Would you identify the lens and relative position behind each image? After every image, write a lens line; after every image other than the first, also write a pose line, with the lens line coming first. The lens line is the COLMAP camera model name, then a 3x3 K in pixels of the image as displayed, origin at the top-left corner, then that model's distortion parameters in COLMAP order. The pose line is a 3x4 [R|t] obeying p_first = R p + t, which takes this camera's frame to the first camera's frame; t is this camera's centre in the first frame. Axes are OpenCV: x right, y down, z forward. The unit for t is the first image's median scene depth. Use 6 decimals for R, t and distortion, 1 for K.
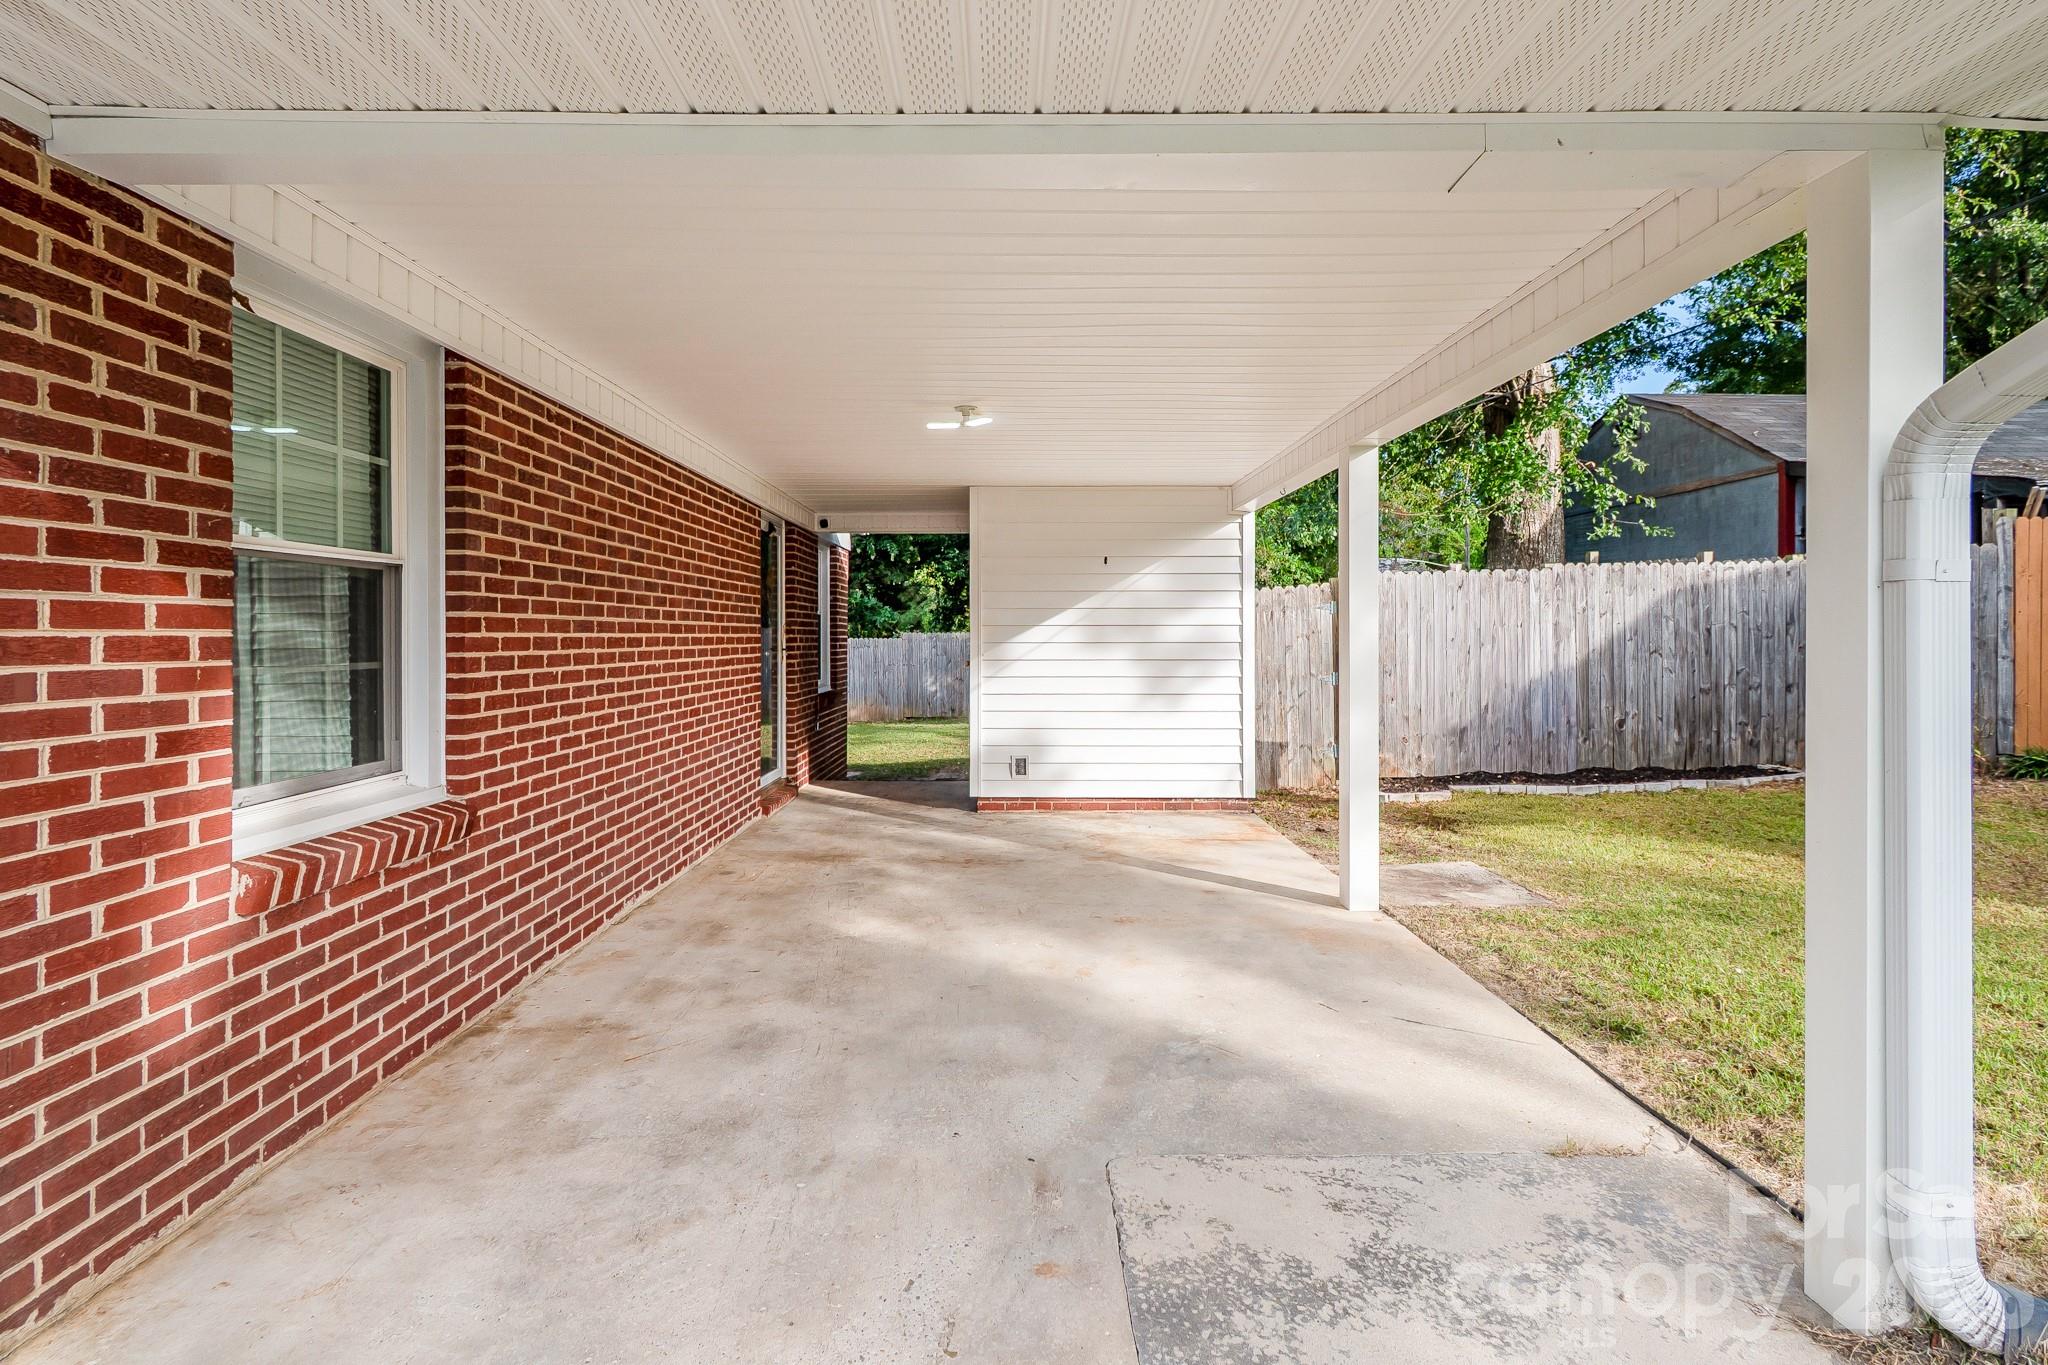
lens RADIAL K [[974.6, 0, 1022.2], [0, 974.6, 637.8], [0, 0, 1]] dist [0.002526, 0.000246]
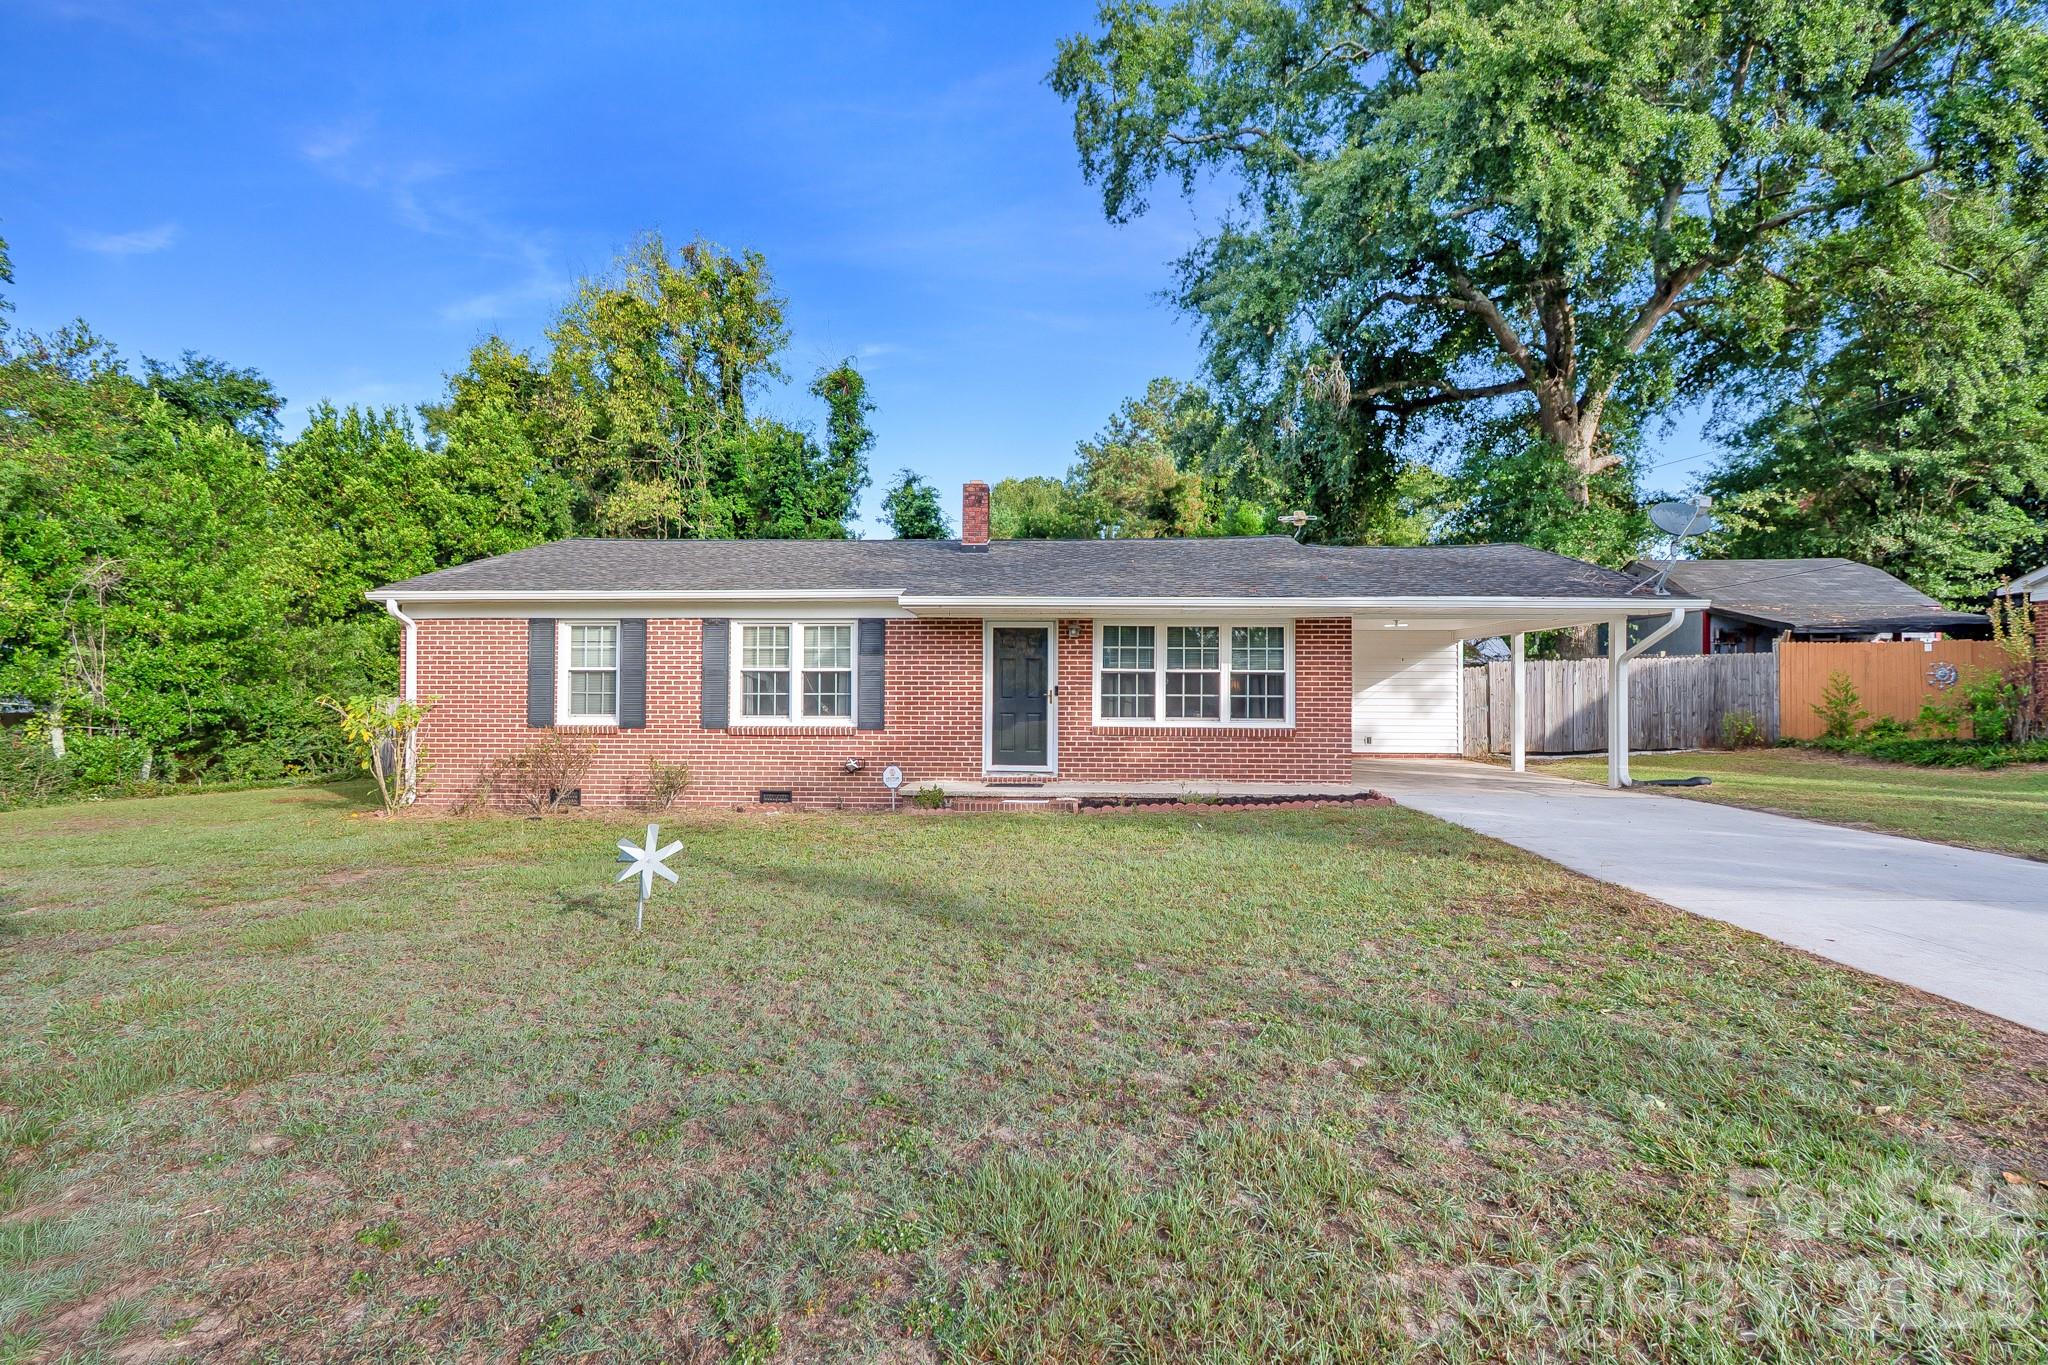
lens RADIAL K [[923.7, 0, 1028.9], [0, 923.7, 690.6], [0, 0, 1]] dist [0.003996, 0.000487]
pose [[0.997789, 0.000851, -0.066458, -1.166744], [-0.001698, 0.999918, -0.012689, 0.054759], [0.066442, 0.012774, 0.997709, -2.367295]]
